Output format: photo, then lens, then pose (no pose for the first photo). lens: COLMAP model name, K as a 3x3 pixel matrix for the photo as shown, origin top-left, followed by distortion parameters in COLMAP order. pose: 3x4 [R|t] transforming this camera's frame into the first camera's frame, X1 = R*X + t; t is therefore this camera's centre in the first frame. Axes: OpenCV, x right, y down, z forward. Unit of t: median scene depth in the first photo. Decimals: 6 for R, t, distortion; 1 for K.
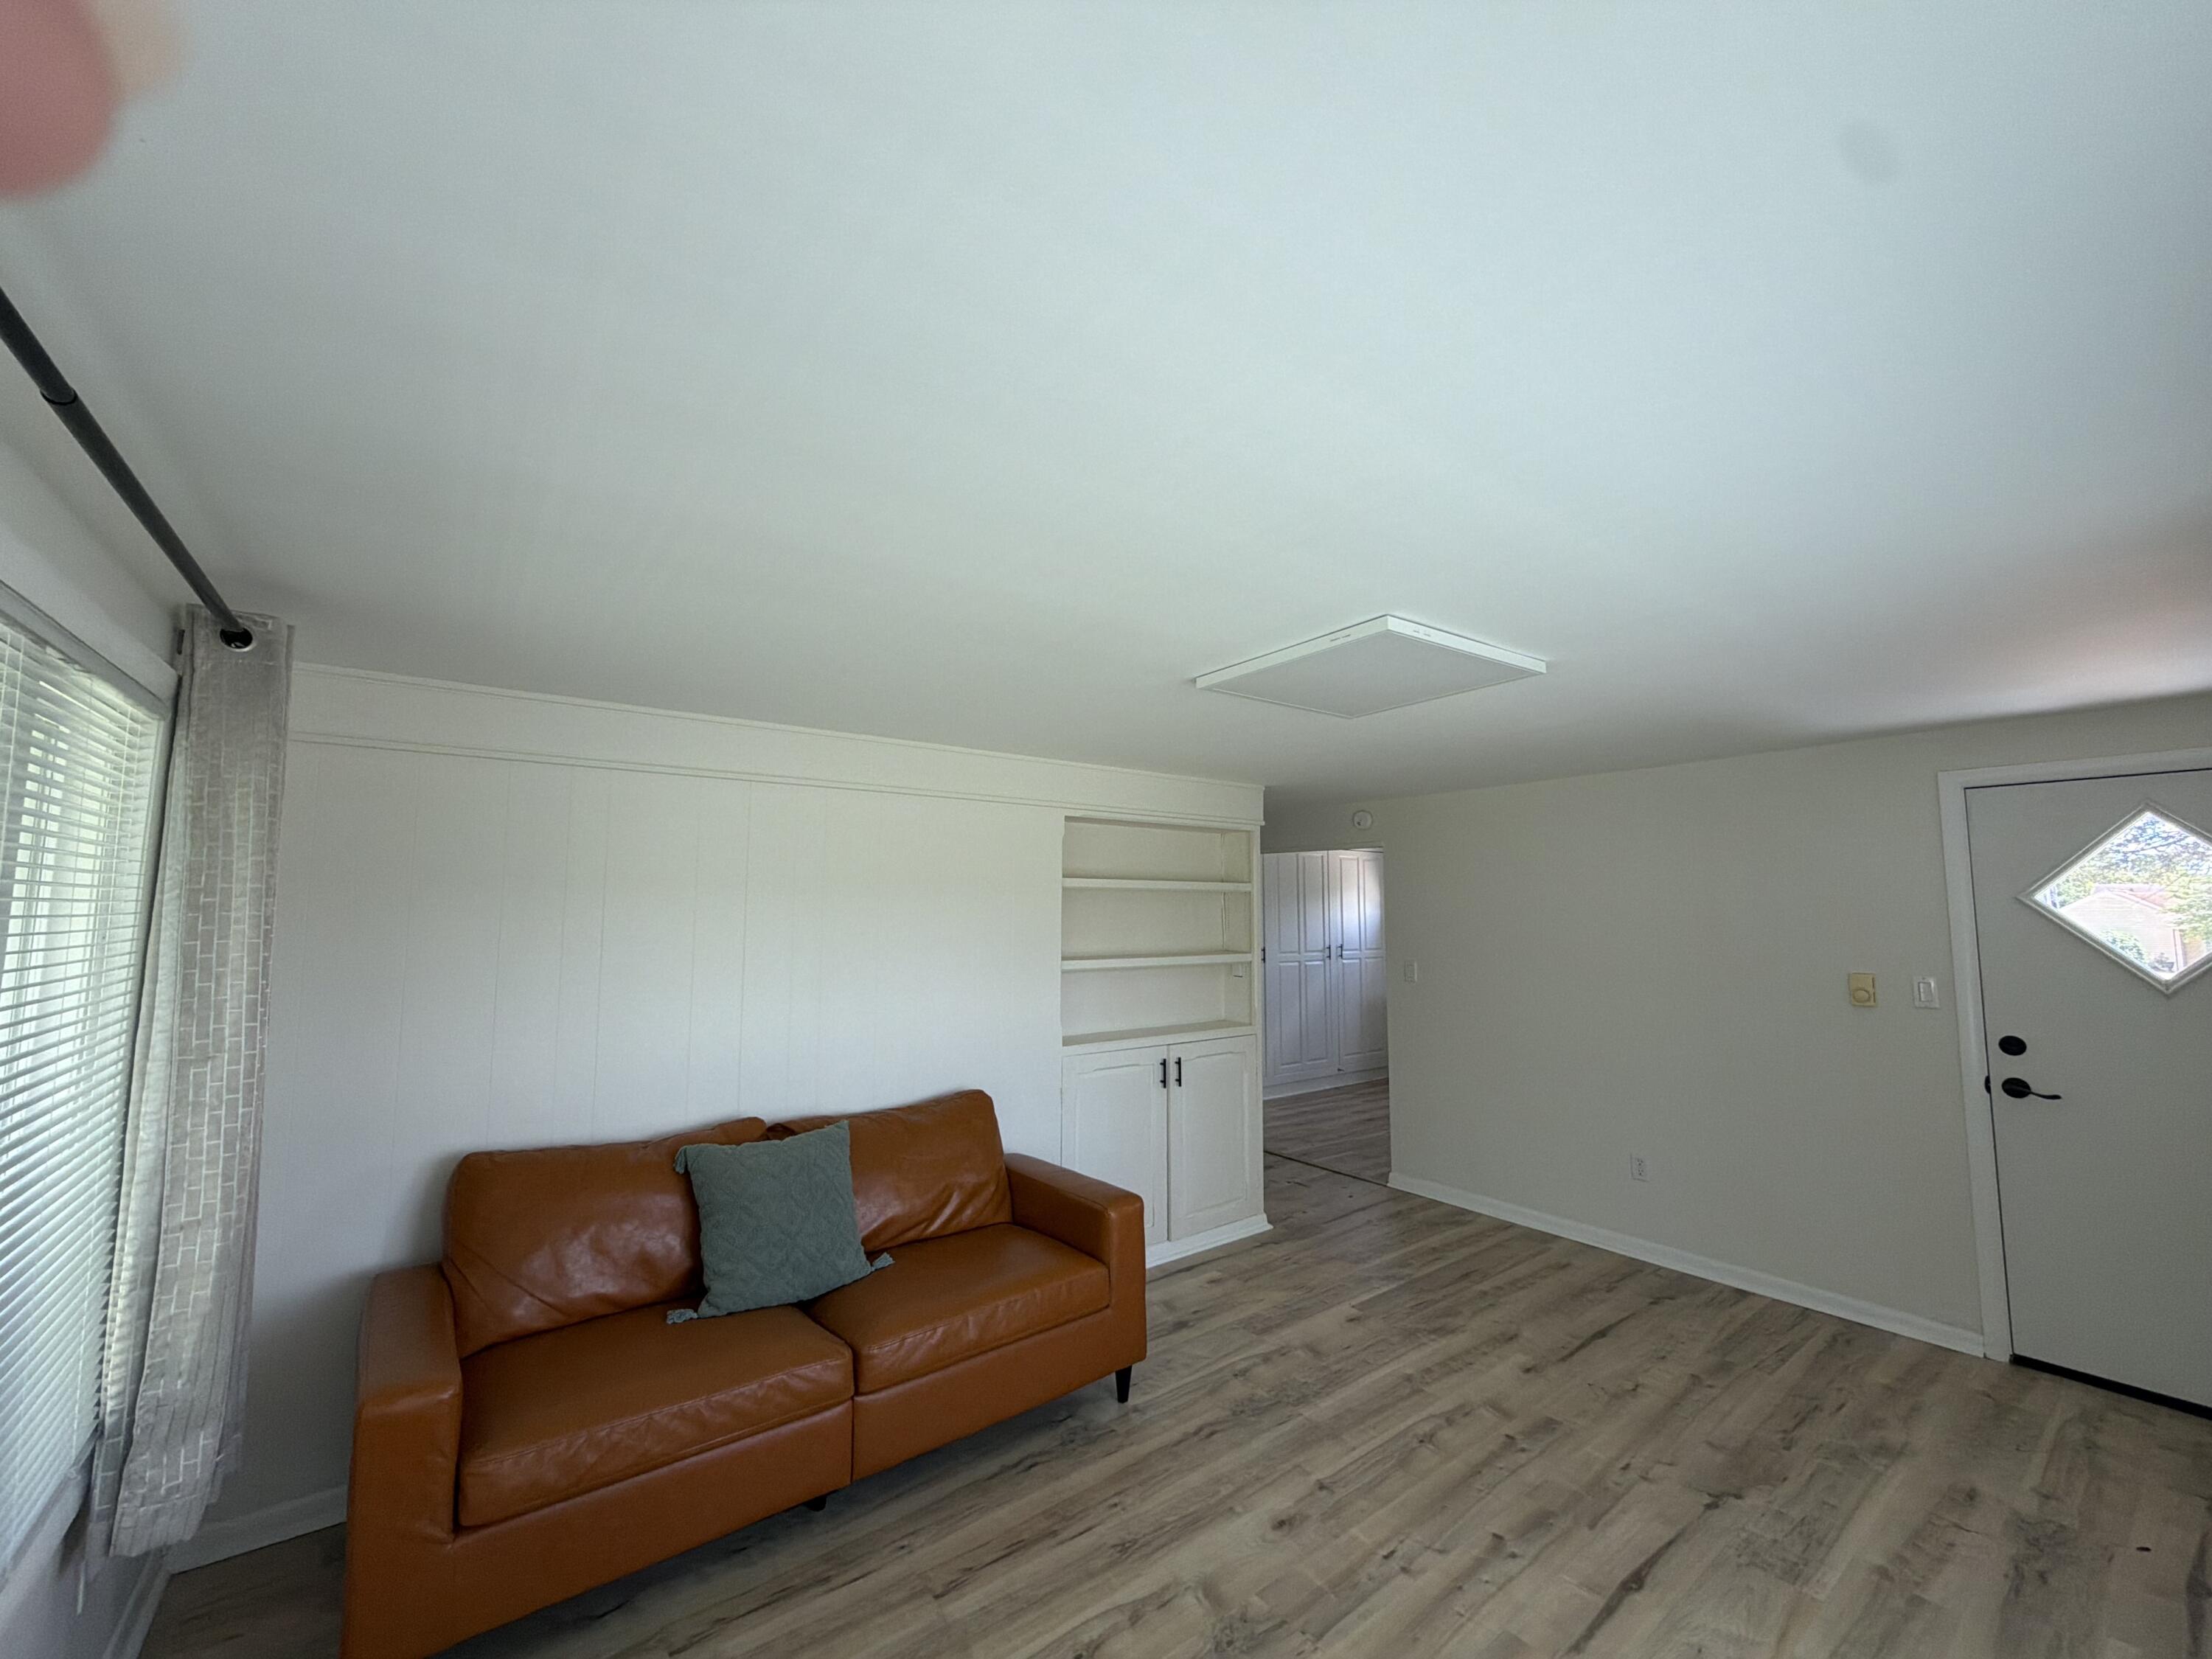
lens RADIAL K [[880.8, 0, 1101.0], [0, 880.8, 833.3], [0, 0, 1]] dist [0.002208, 0.000071]
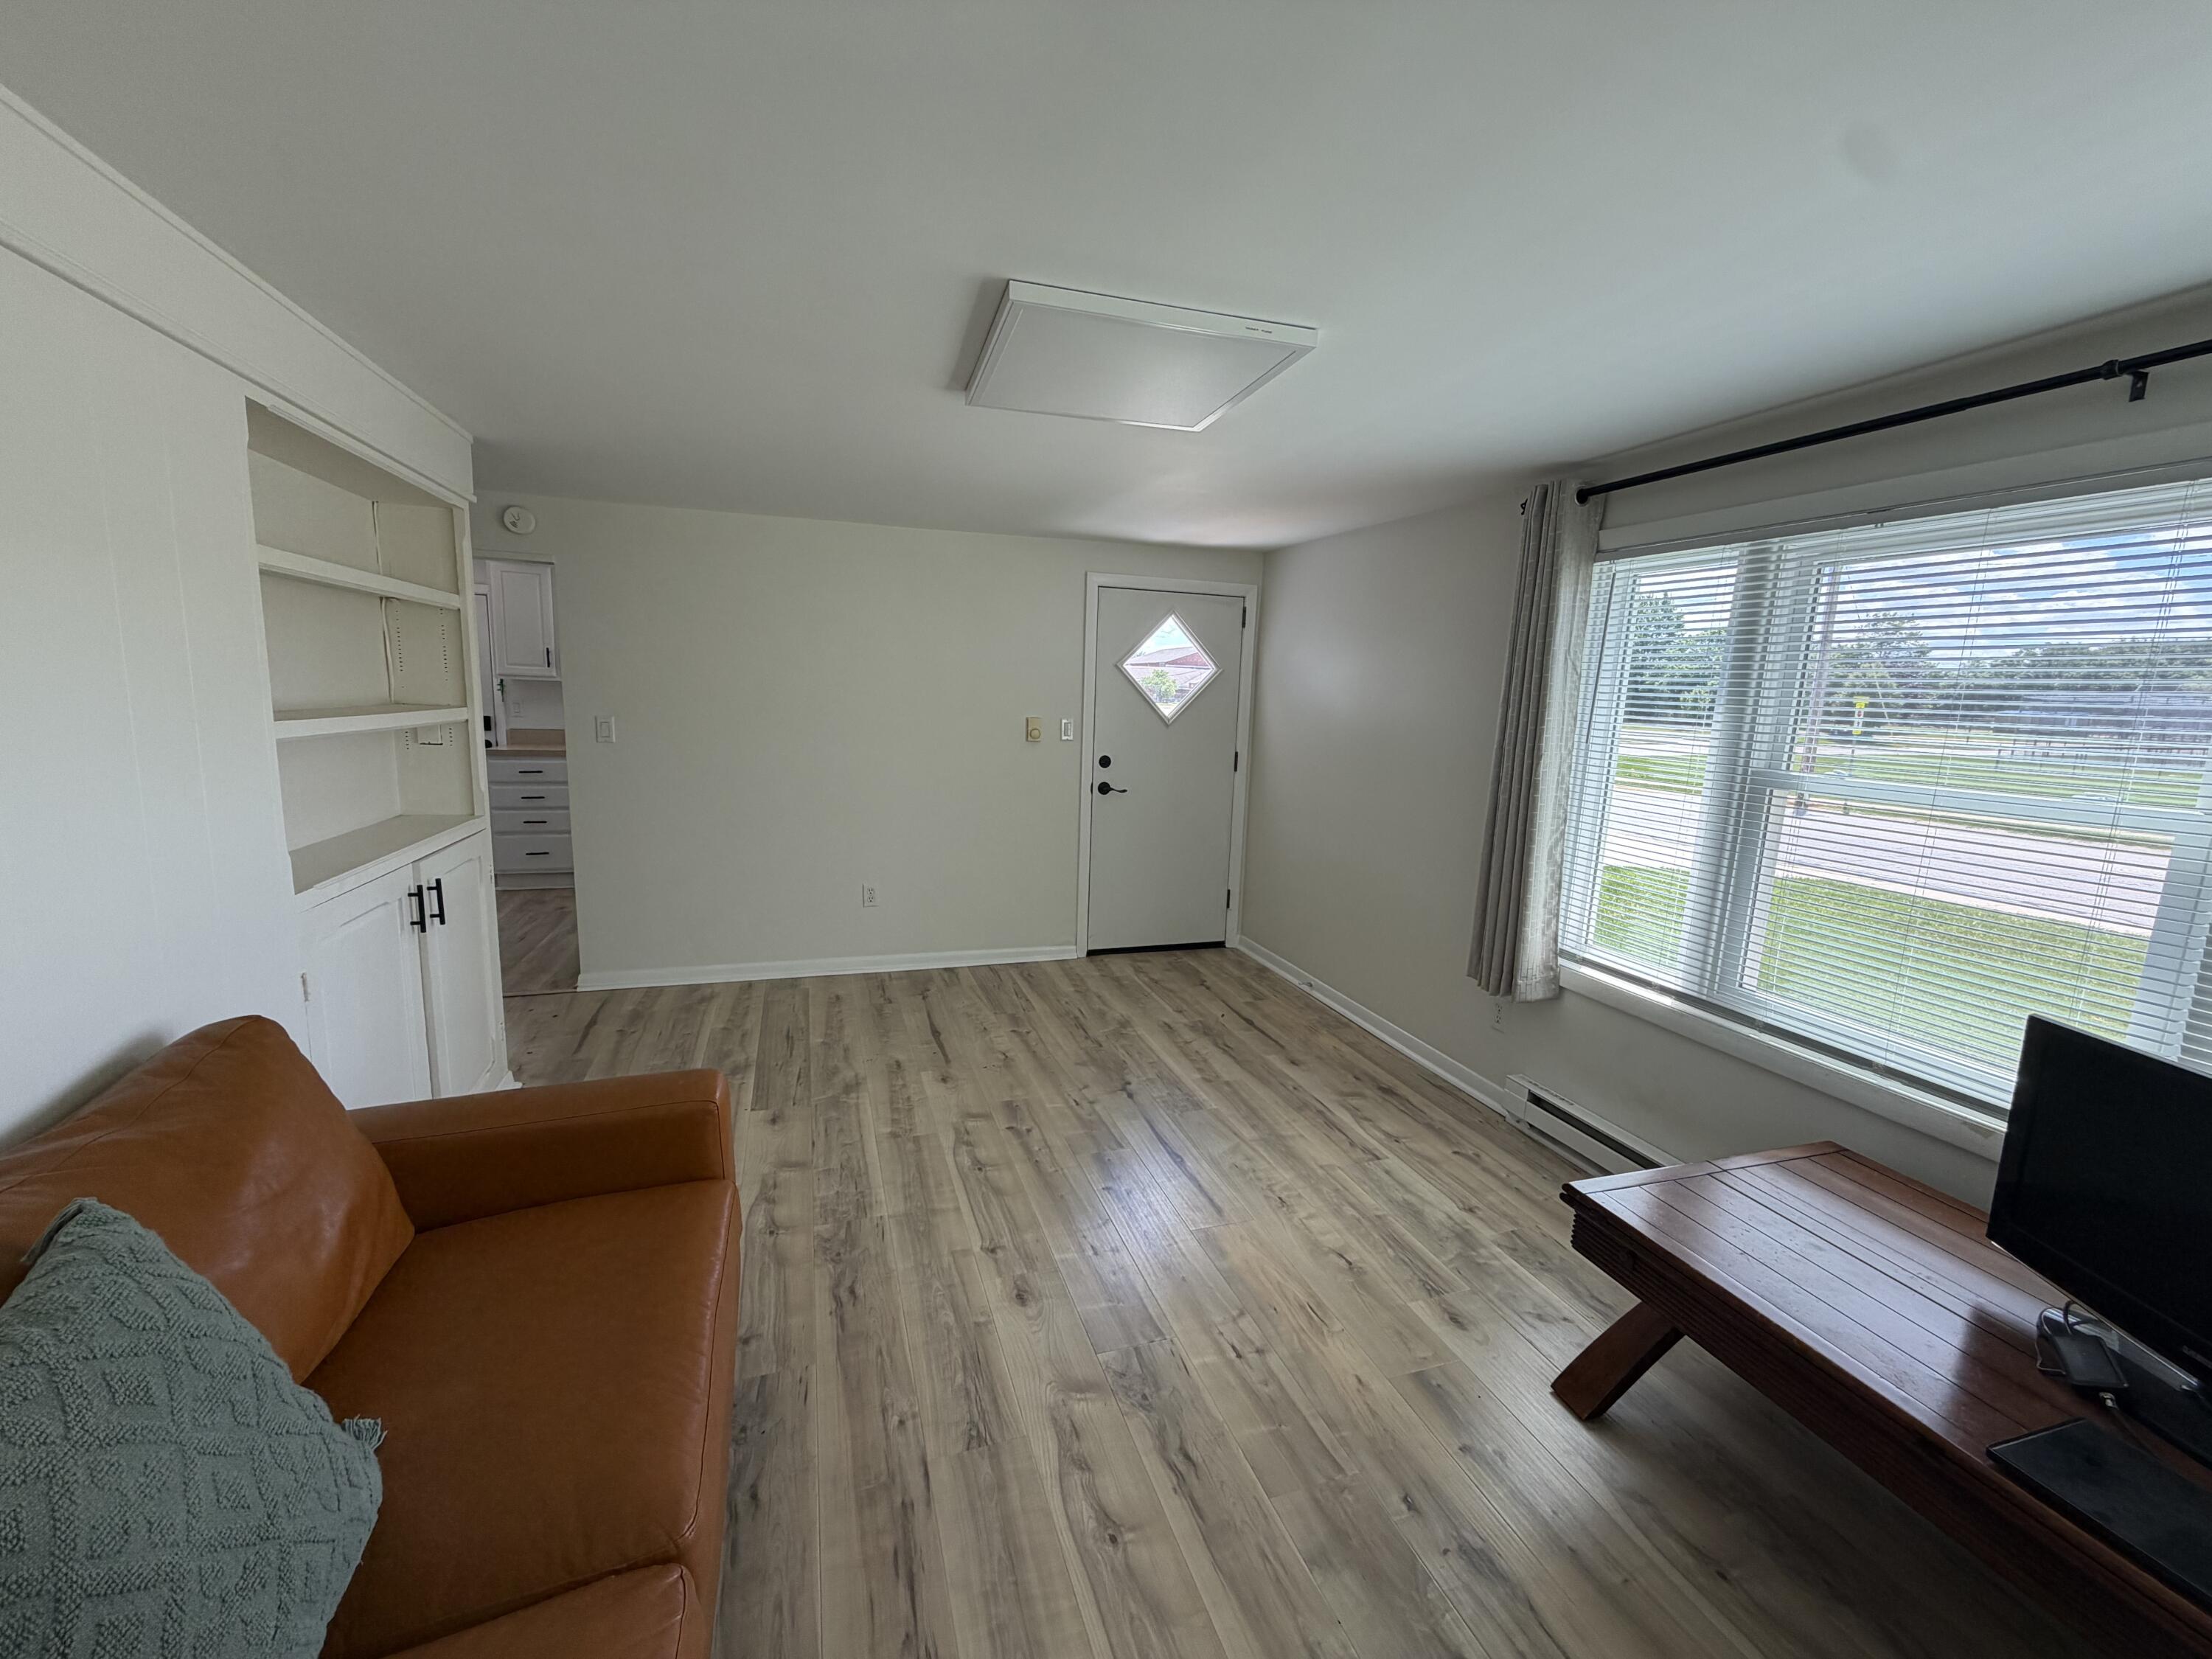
lens RADIAL K [[880.8, 0, 1101.0], [0, 880.8, 833.3], [0, 0, 1]] dist [0.002208, 0.000071]
pose [[0.323807, -0.139470, 0.935787, -0.444629], [-0.116226, 0.975720, 0.185639, 0.080592], [-0.938957, -0.168874, 0.299734, 0.542834]]
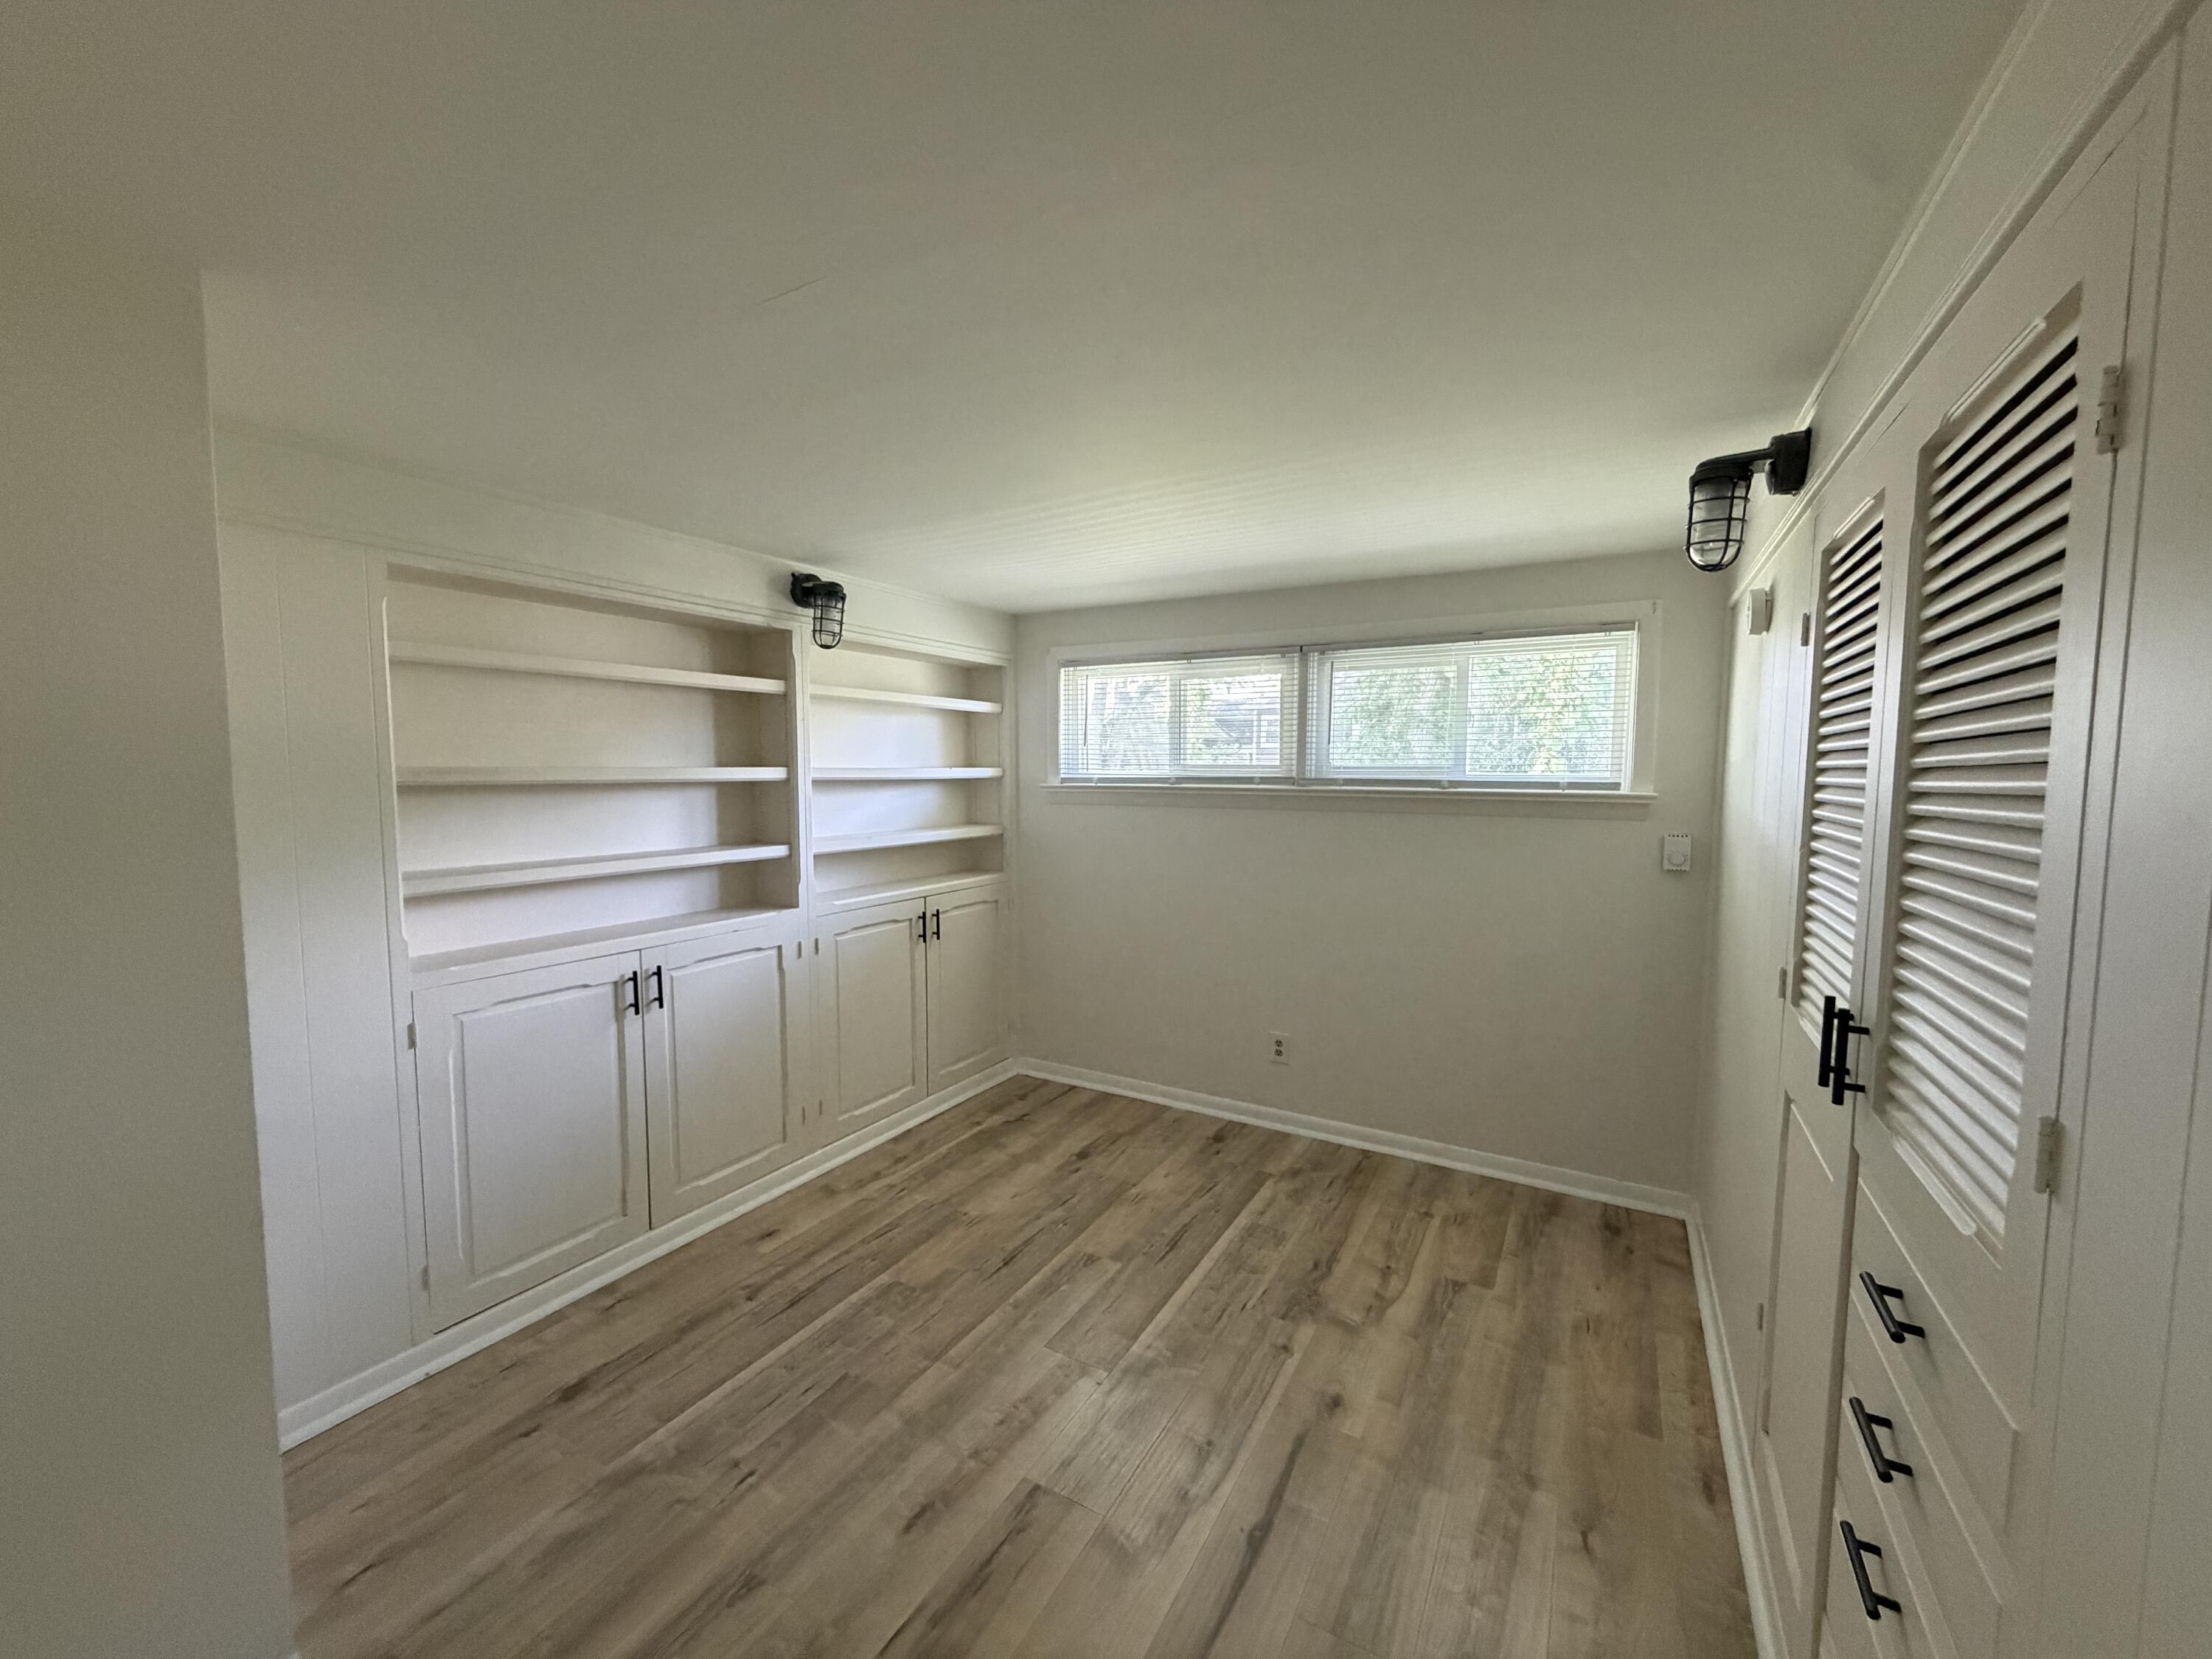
lens RADIAL K [[880.8, 0, 1101.0], [0, 880.8, 833.3], [0, 0, 1]] dist [0.002208, 0.000071]
pose [[-0.921227, 0.024983, -0.388222, 0.589038], [0.028274, 0.999596, -0.002766, 0.133310], [0.387996, -0.013525, -0.921562, 1.337935]]
